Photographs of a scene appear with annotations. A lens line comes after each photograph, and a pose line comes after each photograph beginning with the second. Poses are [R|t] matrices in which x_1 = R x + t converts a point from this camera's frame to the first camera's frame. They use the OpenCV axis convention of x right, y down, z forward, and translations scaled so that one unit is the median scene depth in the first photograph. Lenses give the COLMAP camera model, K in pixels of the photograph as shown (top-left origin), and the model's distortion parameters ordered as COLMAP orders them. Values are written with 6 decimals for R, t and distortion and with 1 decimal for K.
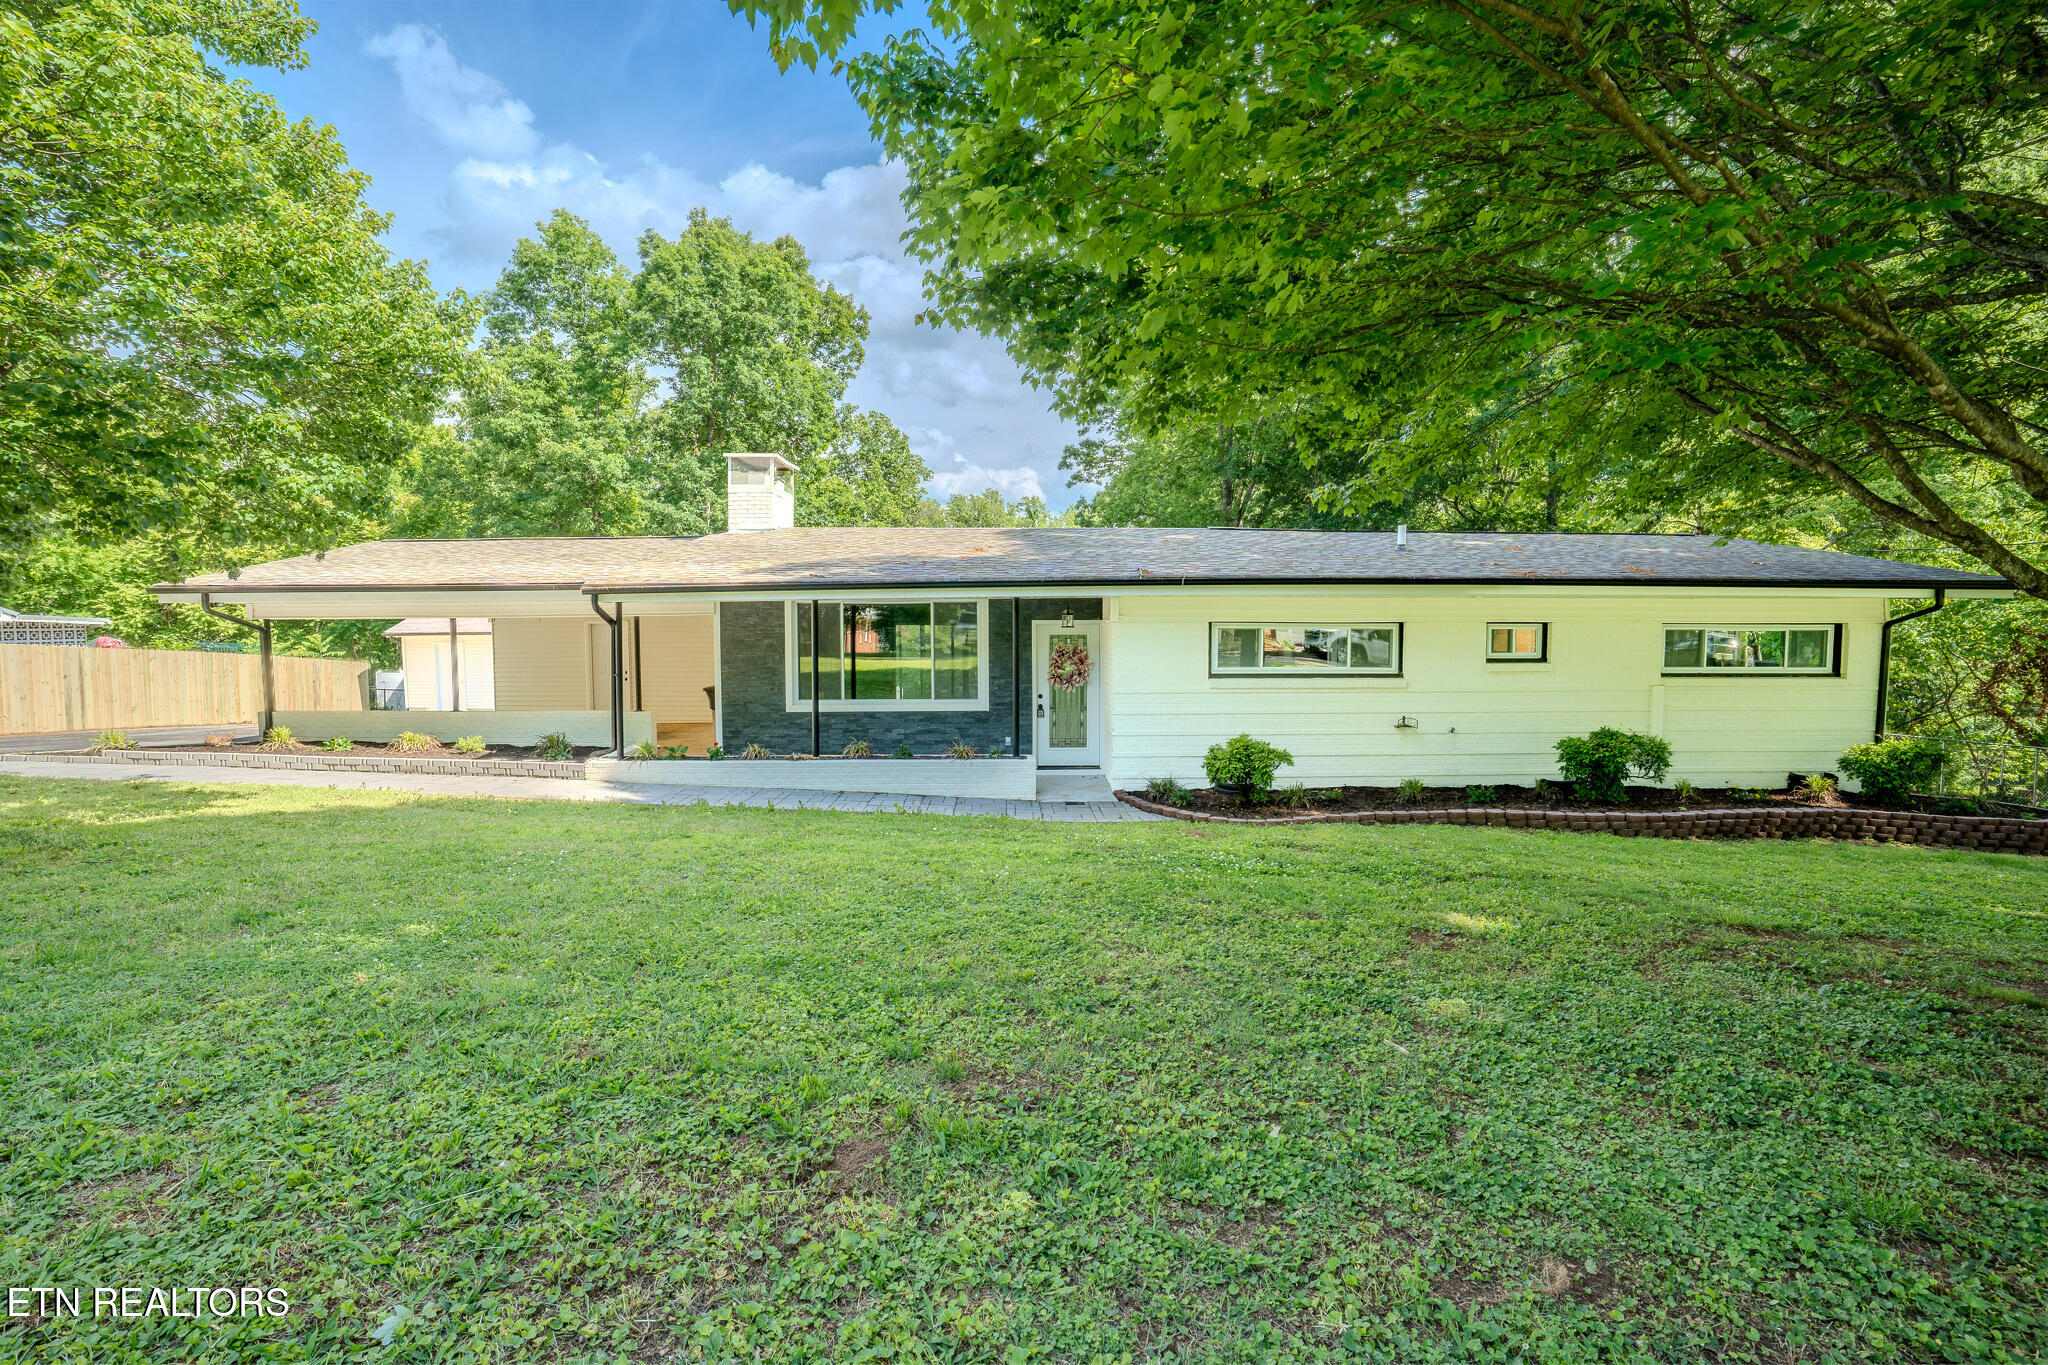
lens RADIAL K [[939.8, 0, 1024.6], [0, 939.8, 682.8], [0, 0, 1]] dist [-0.023780, -0.000249]
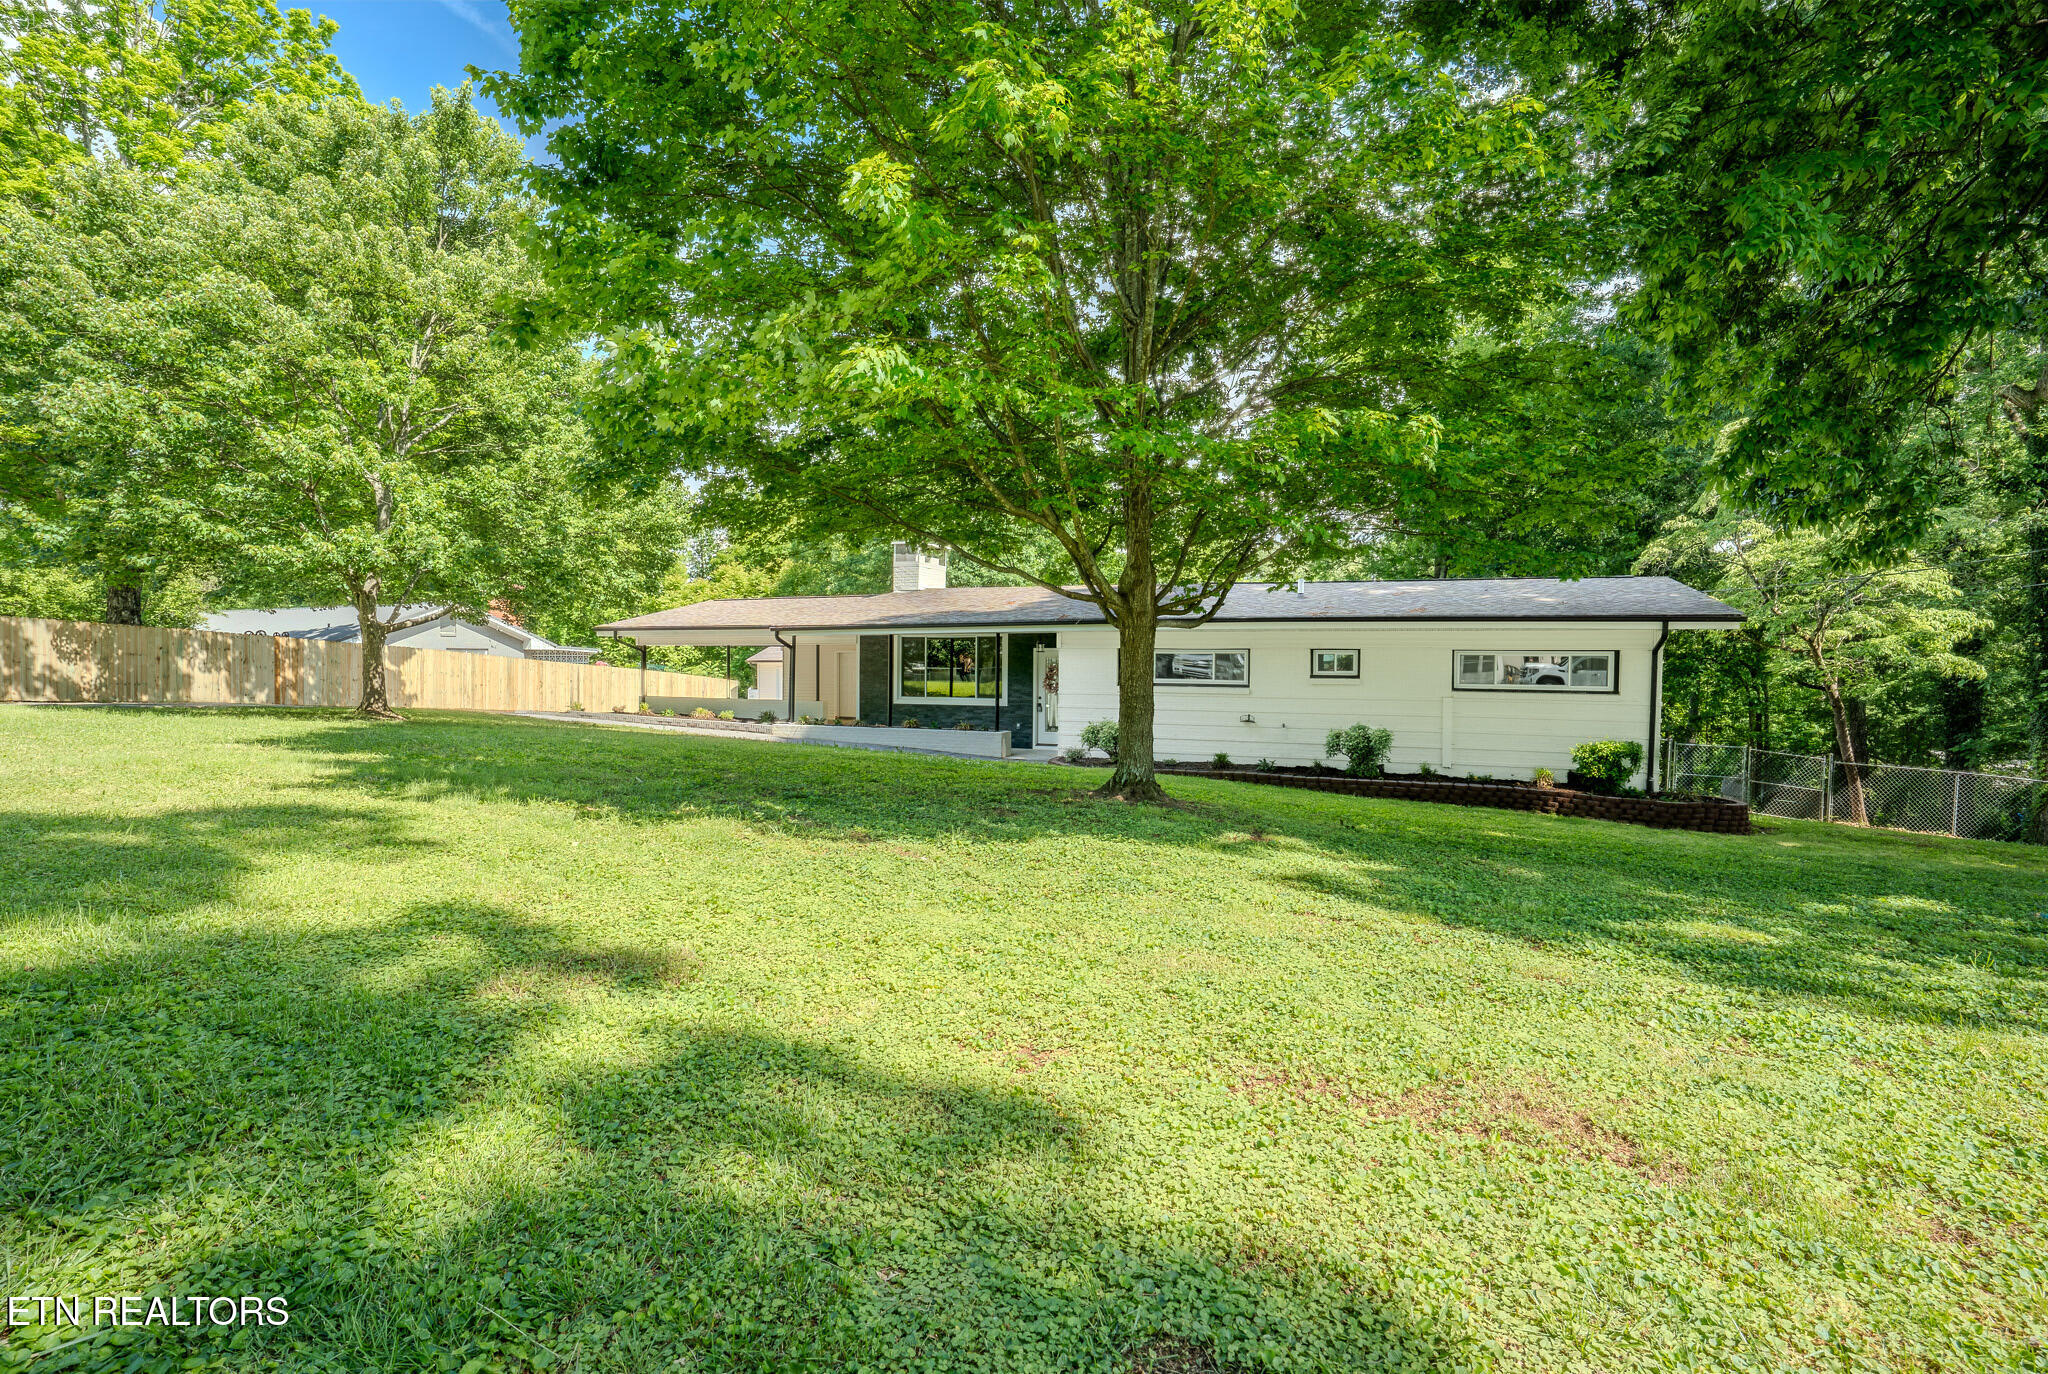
lens RADIAL K [[909.1, 0, 1012.6], [0, 909.1, 693.0], [0, 0, 1]] dist [-0.032313, 0.000995]
pose [[0.925235, 0.021730, -0.378771, 0.558268], [-0.034645, 0.999026, -0.027314, 0.051036], [0.377808, 0.038395, 0.925087, -0.397900]]
